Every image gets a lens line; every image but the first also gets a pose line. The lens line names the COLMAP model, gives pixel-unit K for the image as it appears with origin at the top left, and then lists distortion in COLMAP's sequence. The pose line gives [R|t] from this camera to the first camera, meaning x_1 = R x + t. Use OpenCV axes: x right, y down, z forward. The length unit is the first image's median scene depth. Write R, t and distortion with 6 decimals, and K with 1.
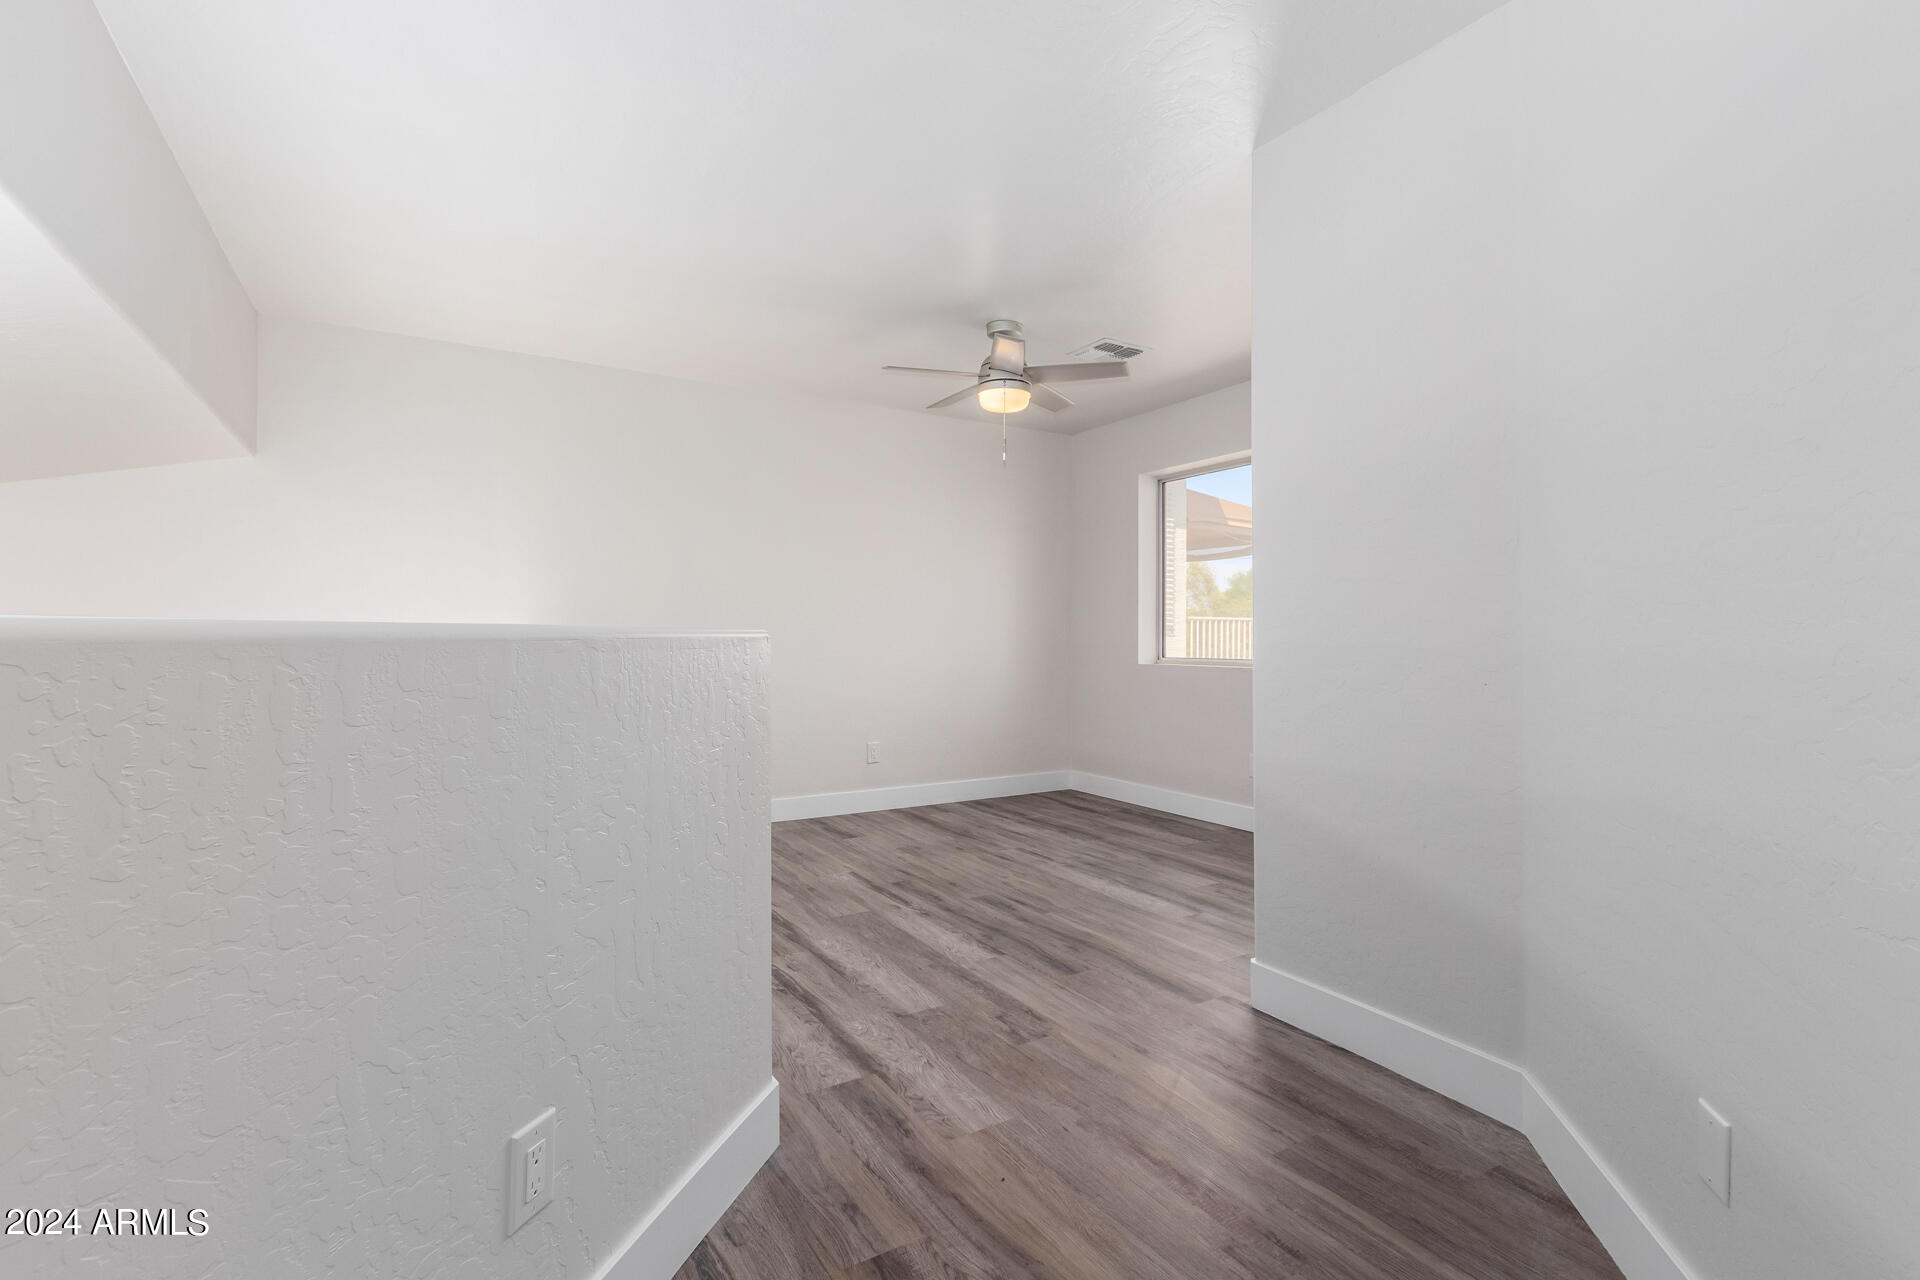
lens RADIAL K [[876.6, 0, 956.6], [0, 876.6, 629.5], [0, 0, 1]] dist [0.015352, -0.007727]
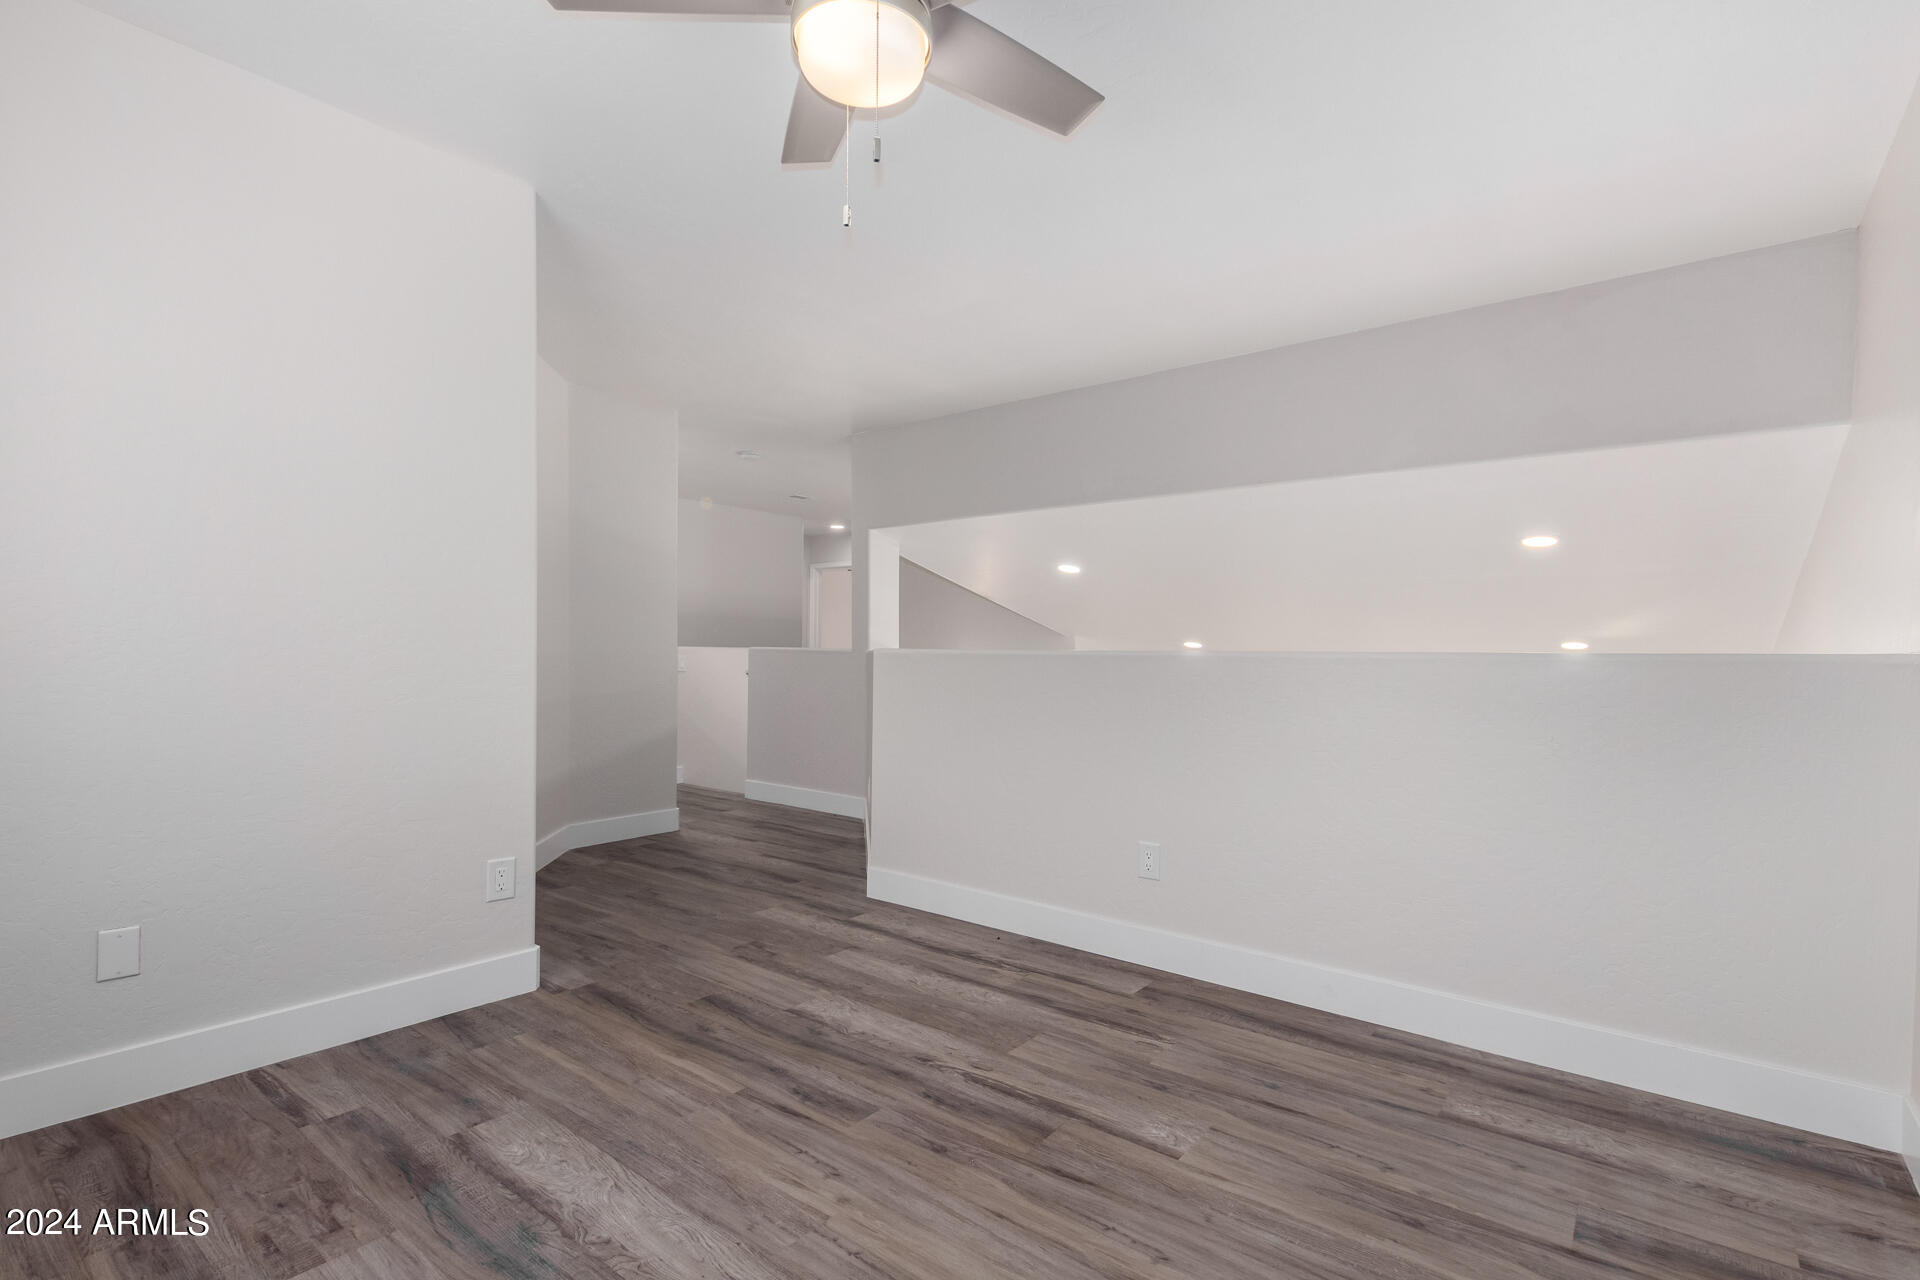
lens RADIAL K [[876.6, 0, 956.6], [0, 876.6, 629.5], [0, 0, 1]] dist [0.015352, -0.007727]
pose [[-0.934998, -0.022247, -0.353955, 0.197036], [-0.010167, 0.999302, -0.035952, 0.020031], [0.354508, -0.030016, -0.934571, 1.736237]]
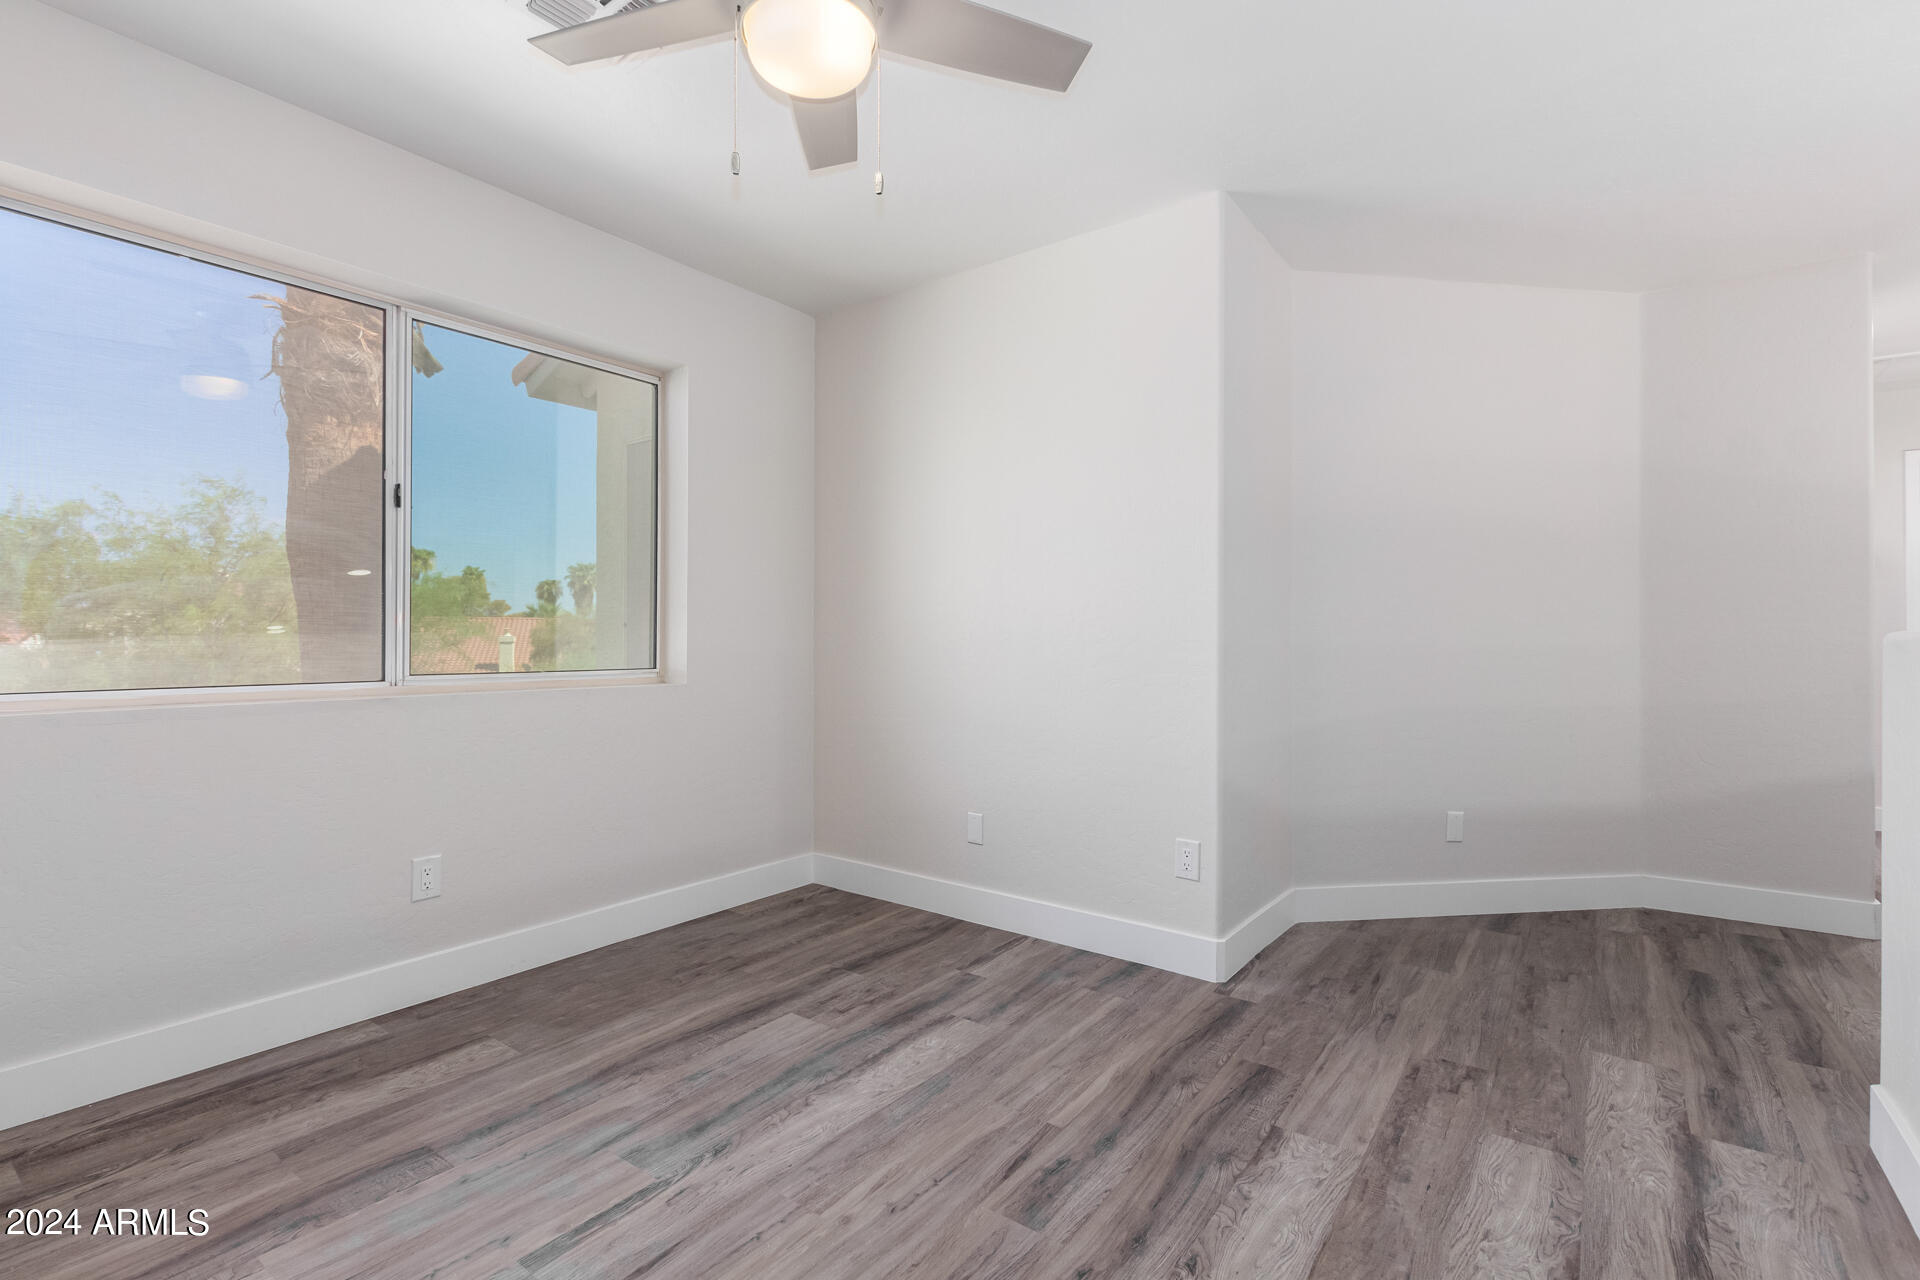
lens RADIAL K [[888.7, 0, 969.0], [0, 888.7, 640.6], [0, 0, 1]] dist [0.014408, -0.008941]
pose [[-0.389552, -0.000206, 0.921005, -0.421655], [-0.008643, 0.999957, -0.003432, 0.017600], [-0.920964, -0.009297, -0.389537, 1.346016]]
